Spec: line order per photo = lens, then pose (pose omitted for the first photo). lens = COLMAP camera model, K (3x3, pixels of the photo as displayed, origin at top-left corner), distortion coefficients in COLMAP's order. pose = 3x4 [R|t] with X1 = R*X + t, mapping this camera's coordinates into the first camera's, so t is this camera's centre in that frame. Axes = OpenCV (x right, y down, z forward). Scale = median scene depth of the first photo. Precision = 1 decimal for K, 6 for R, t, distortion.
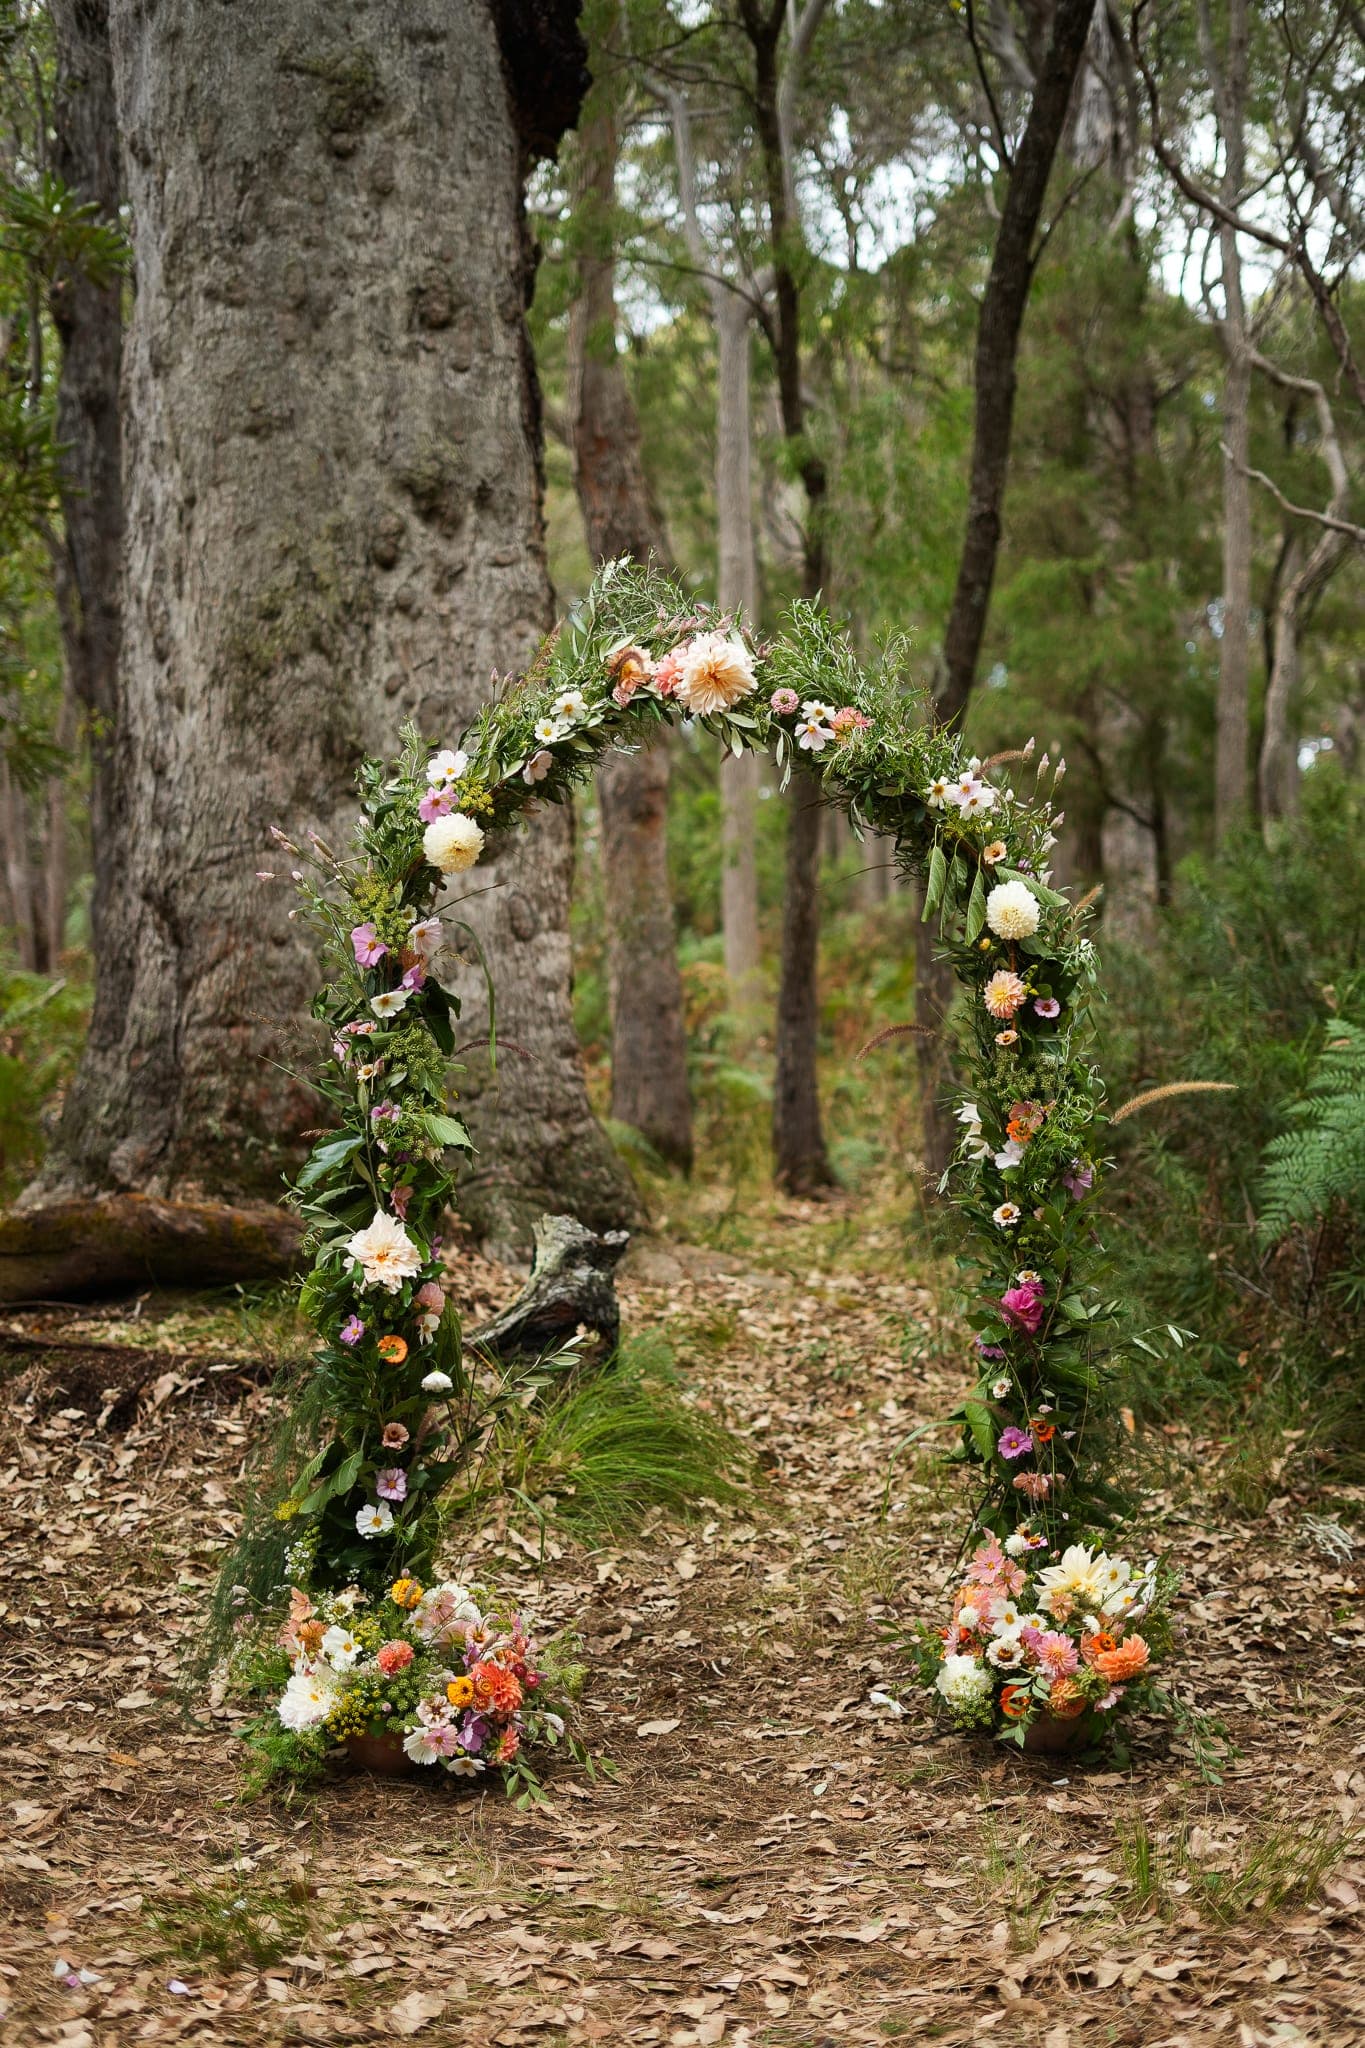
lens RADIAL K [[2943.7, 0, 681.8], [0, 2943.7, 1013.4], [0, 0, 1]] dist [-0.000261, 0.000000]
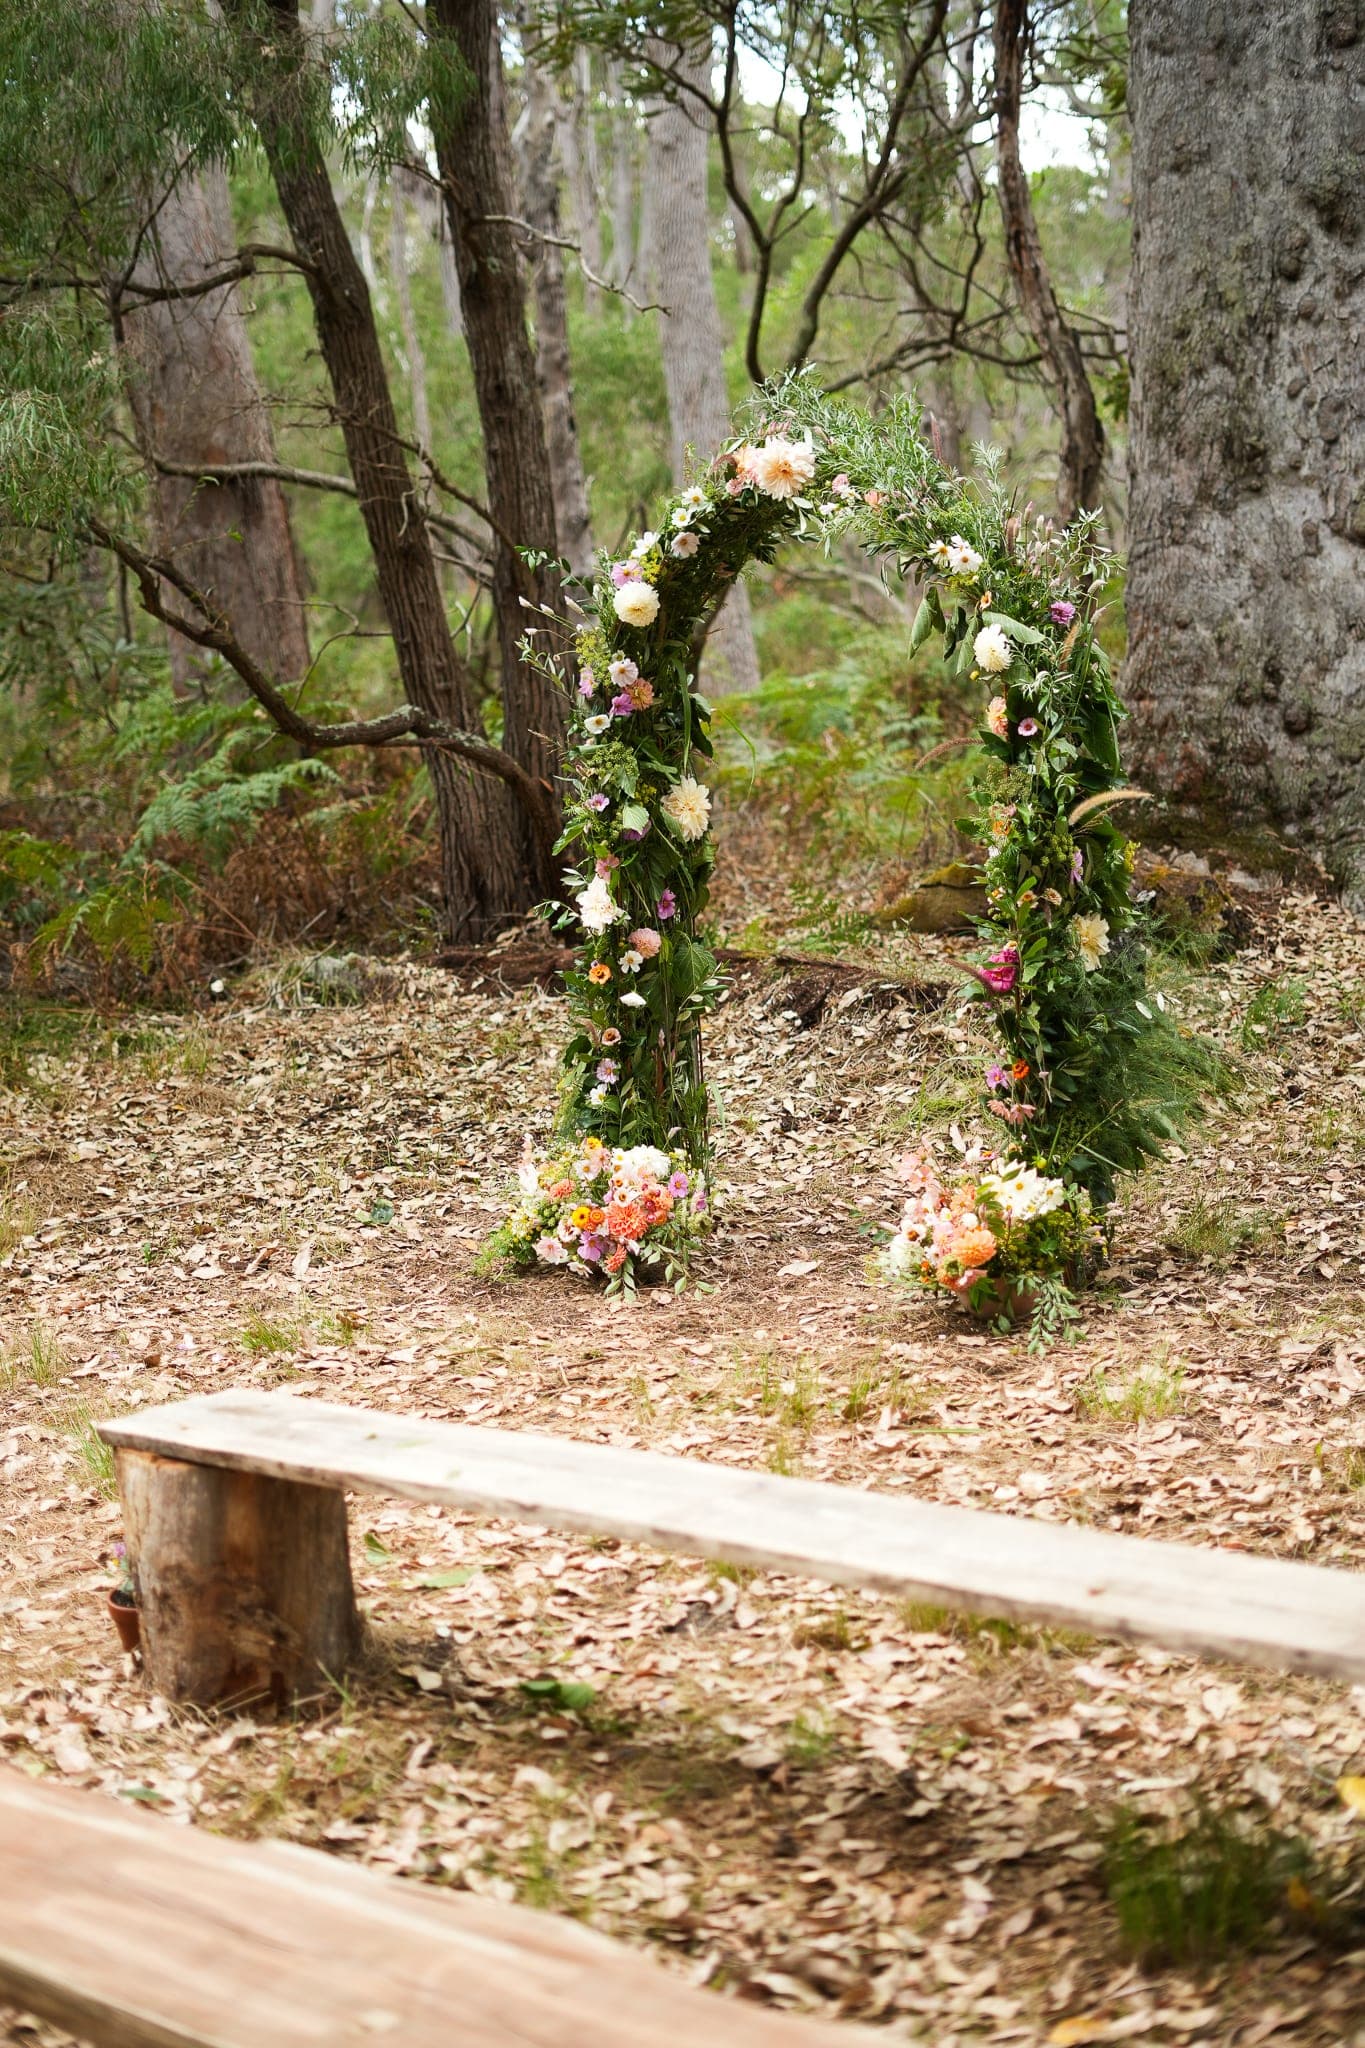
lens RADIAL K [[2943.7, 0, 685.1], [0, 2943.7, 1031.9], [0, 0, 1]] dist [-0.000261, 0.000000]
pose [[0.782555, 0.066512, -0.619019, 0.427193], [0.020276, 0.991027, 0.132116, -0.022400], [0.622252, -0.115939, 0.774184, -0.029517]]
